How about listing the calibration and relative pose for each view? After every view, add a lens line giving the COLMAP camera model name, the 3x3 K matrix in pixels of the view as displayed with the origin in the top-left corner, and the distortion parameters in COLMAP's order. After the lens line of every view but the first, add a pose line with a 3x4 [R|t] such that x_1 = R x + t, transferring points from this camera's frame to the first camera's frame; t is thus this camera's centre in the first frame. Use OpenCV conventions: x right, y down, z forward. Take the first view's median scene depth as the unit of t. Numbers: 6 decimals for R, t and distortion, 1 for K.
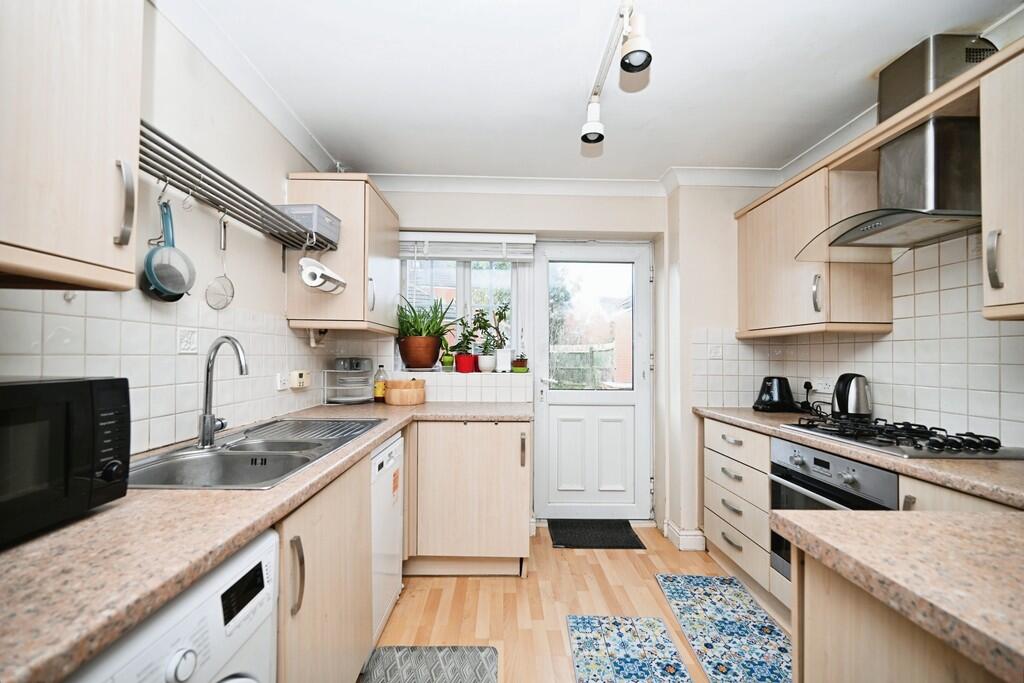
lens RADIAL K [[403.0, 0, 509.6], [0, 403.0, 360.9], [0, 0, 1]] dist [-0.000398, -0.000164]
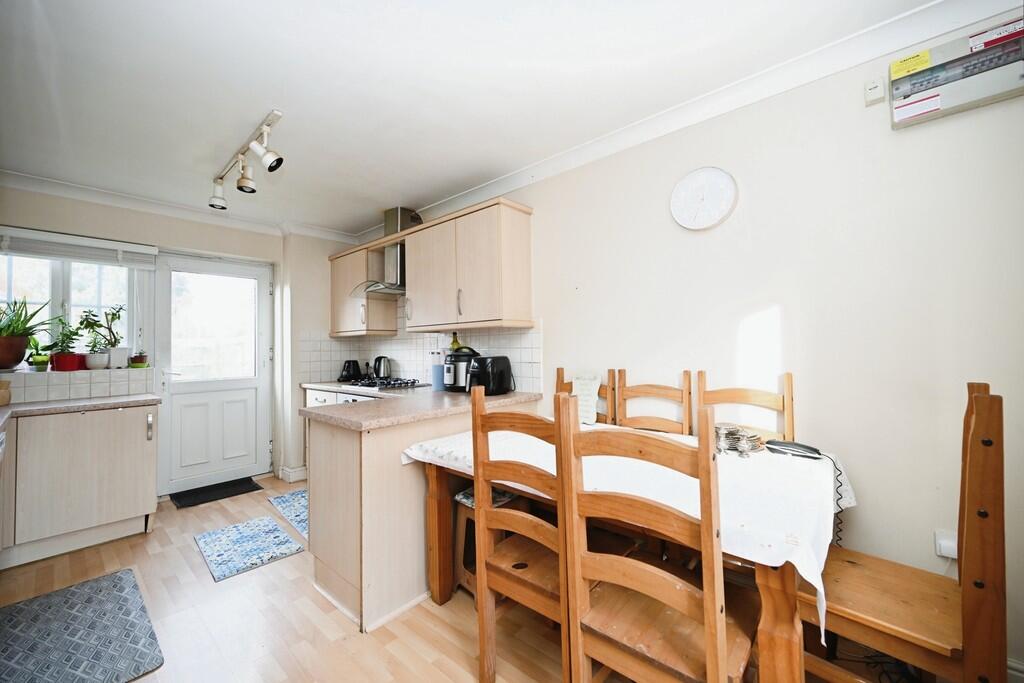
lens RADIAL K [[398.5, 0, 509.7], [0, 398.5, 326.0], [0, 0, 1]] dist [0.000186, 0.000185]
pose [[0.672347, 0.015603, 0.740071, -0.125494], [0.033111, 0.998143, -0.051125, 0.004221], [-0.739495, 0.058878, 0.670582, -0.623816]]
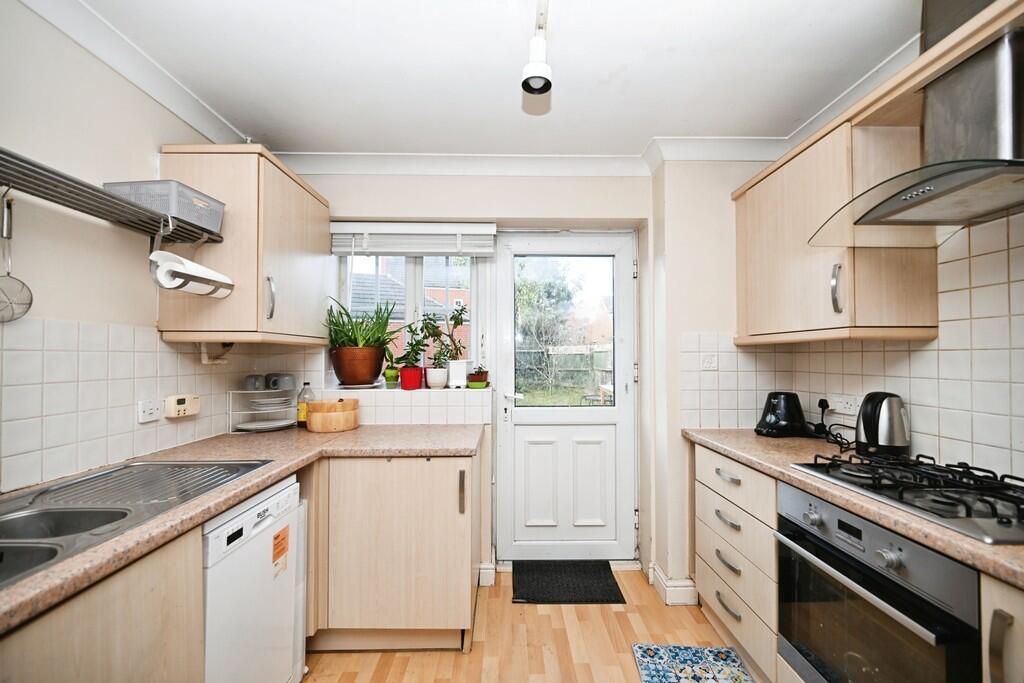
lens RADIAL K [[403.0, 0, 512.1], [0, 403.0, 365.4], [0, 0, 1]] dist [-0.000439, 0.000114]
pose [[0.999903, -0.012112, -0.006912, 0.126728], [0.012179, 0.999878, 0.009733, -0.031201], [0.006793, -0.009817, 0.999929, 0.193912]]
